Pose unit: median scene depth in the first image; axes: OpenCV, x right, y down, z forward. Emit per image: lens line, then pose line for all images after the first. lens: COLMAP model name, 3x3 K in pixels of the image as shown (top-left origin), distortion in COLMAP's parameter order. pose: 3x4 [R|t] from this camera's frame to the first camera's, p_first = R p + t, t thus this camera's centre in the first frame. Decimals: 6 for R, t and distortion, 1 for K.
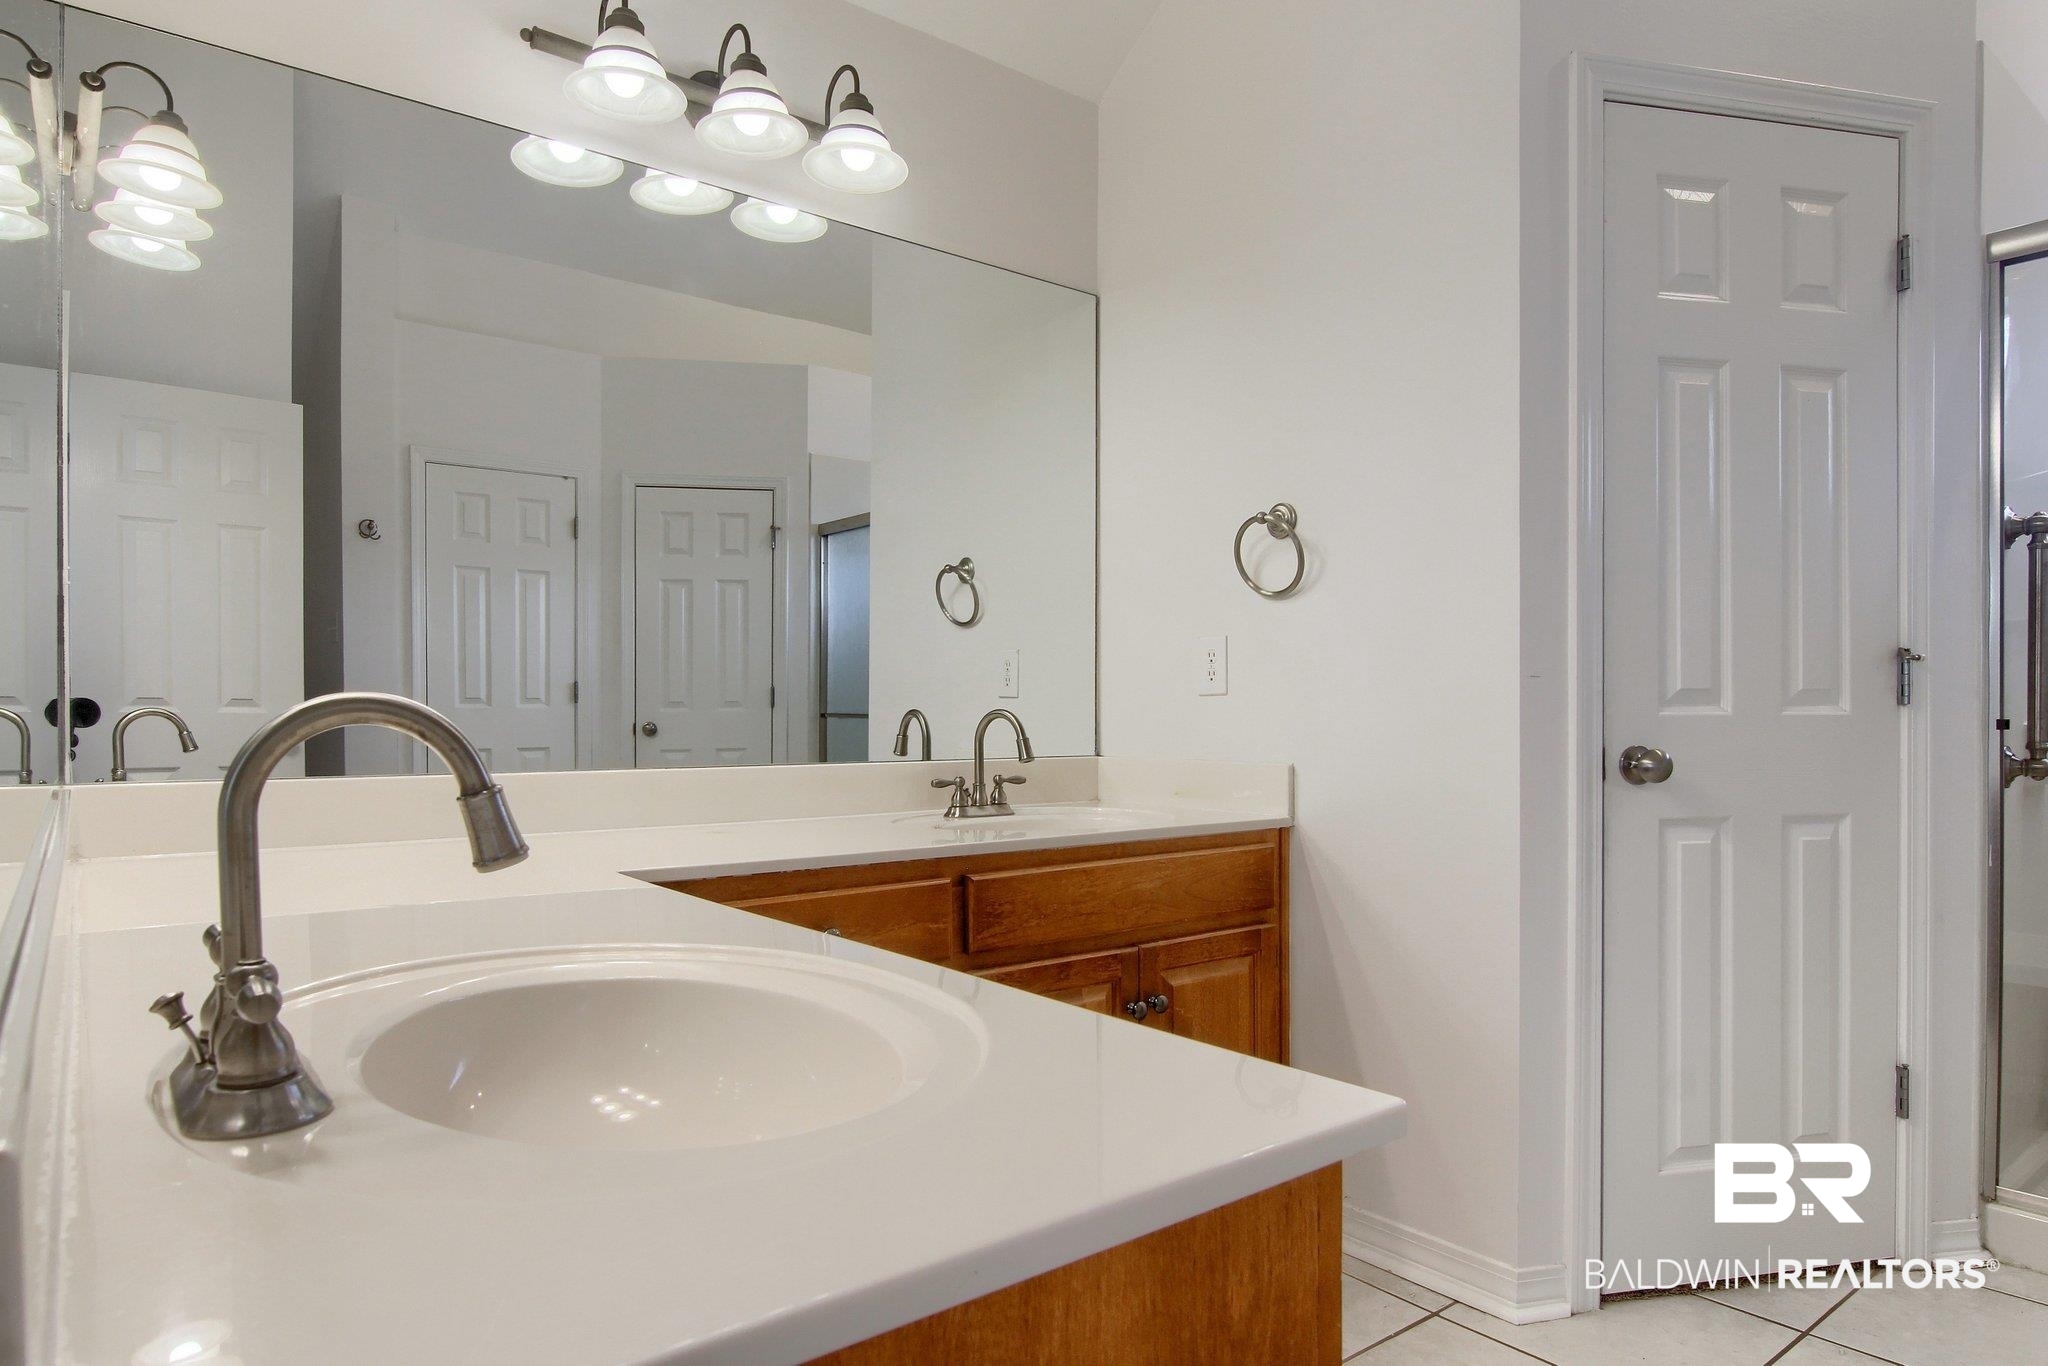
lens RADIAL K [[1132.3, 0, 1030.0], [0, 1132.3, 690.5], [0, 0, 1]] dist [0.012581, -0.014231]
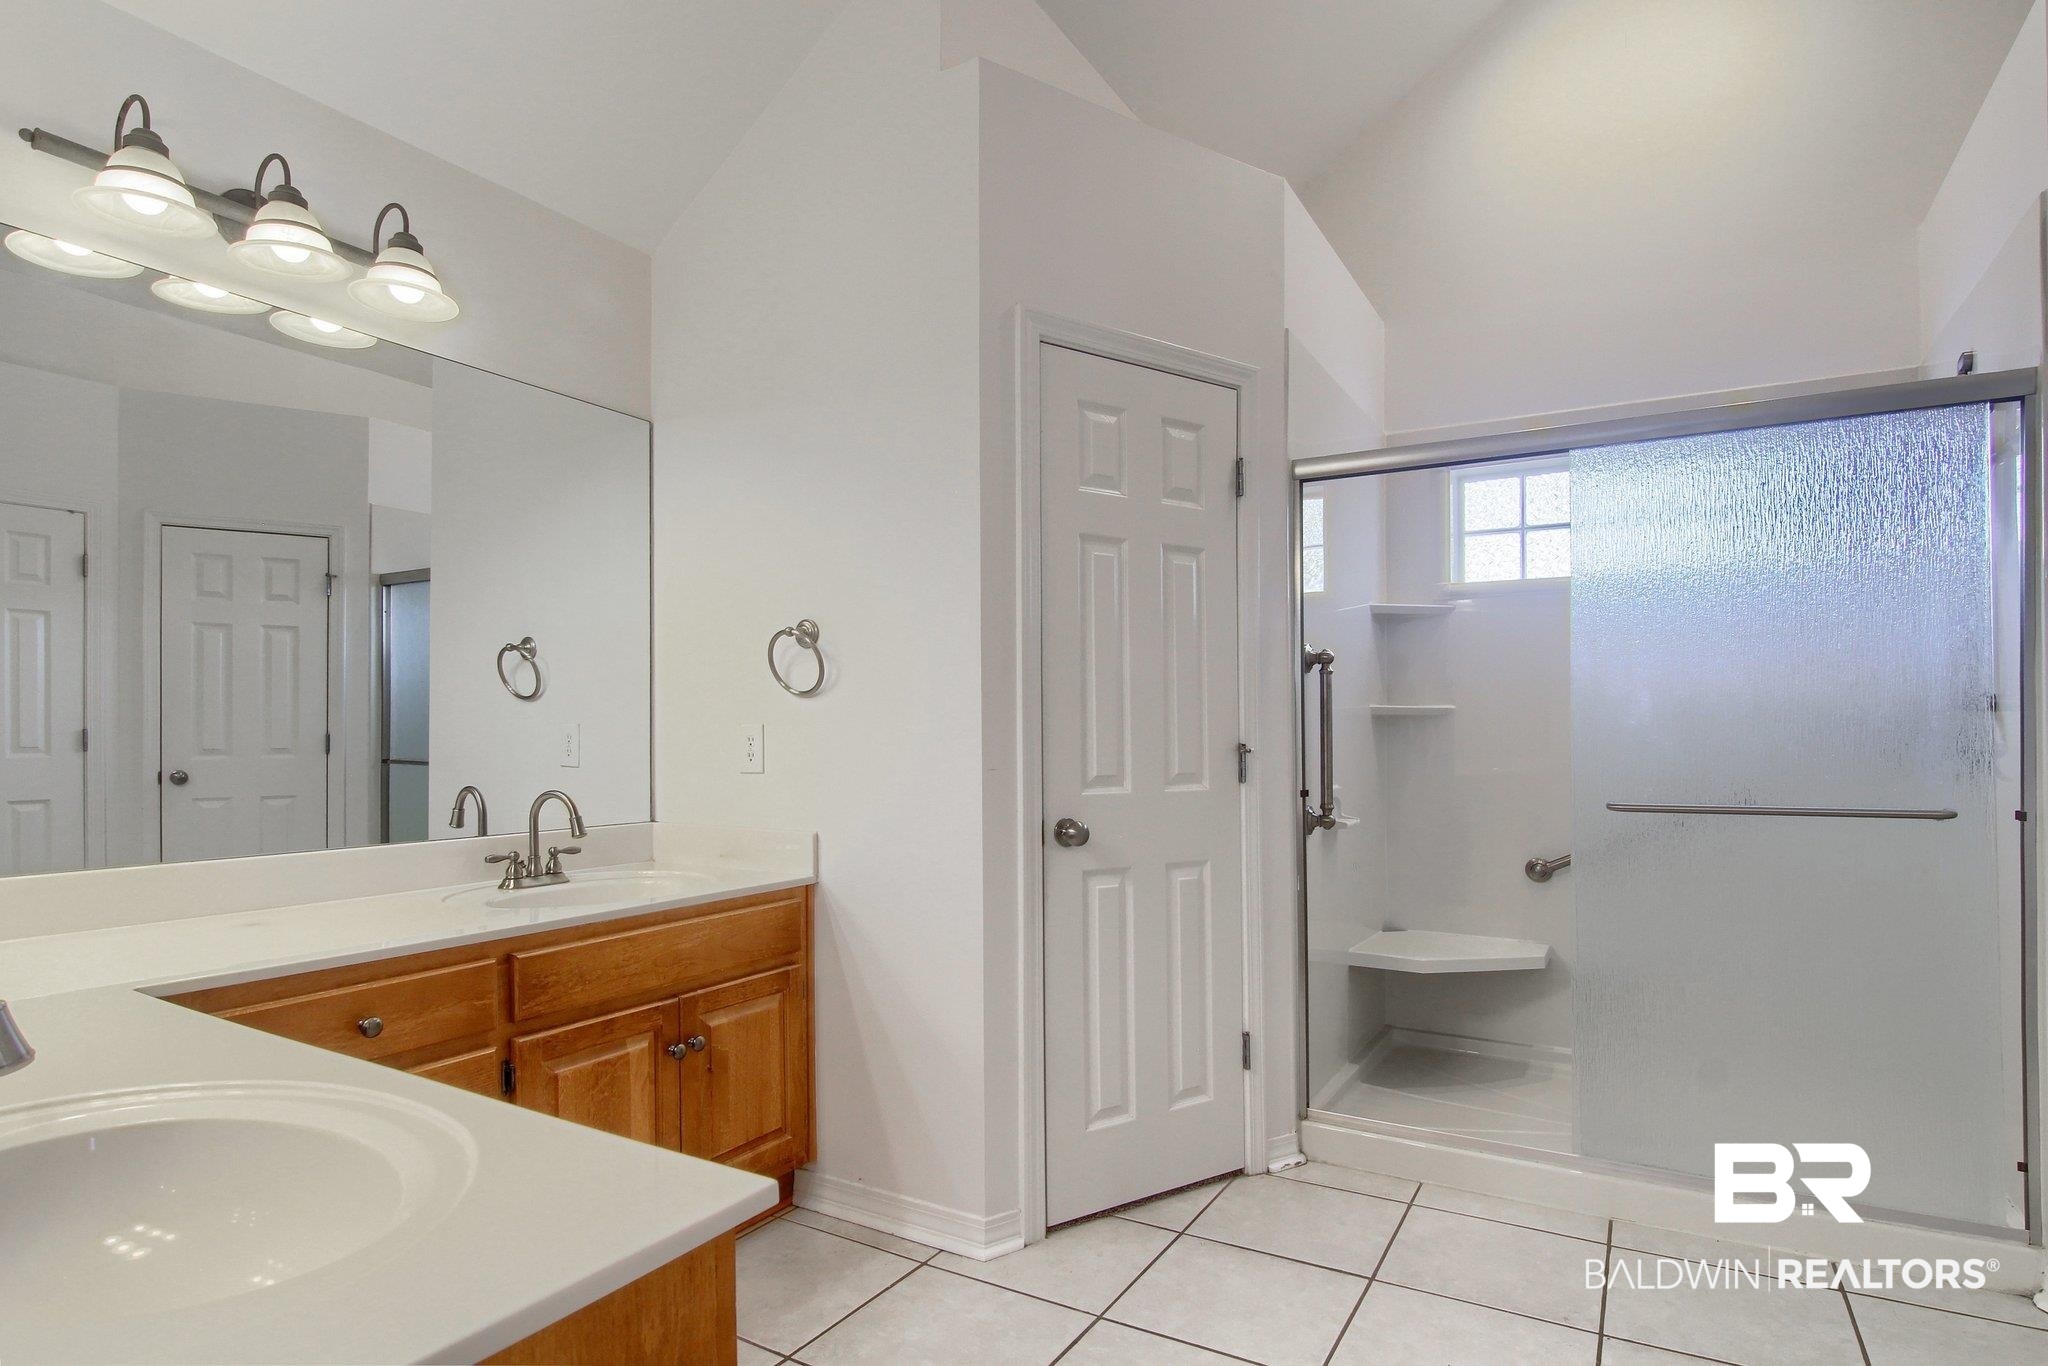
lens RADIAL K [[1055.7, 0, 1014.4], [0, 1055.7, 698.7], [0, 0, 1]] dist [0.004691, -0.009685]
pose [[0.942044, 0.006054, 0.335435, 0.055096], [-0.011429, 0.999836, 0.014055, -0.100853], [-0.335295, -0.017074, 0.941958, -0.135207]]
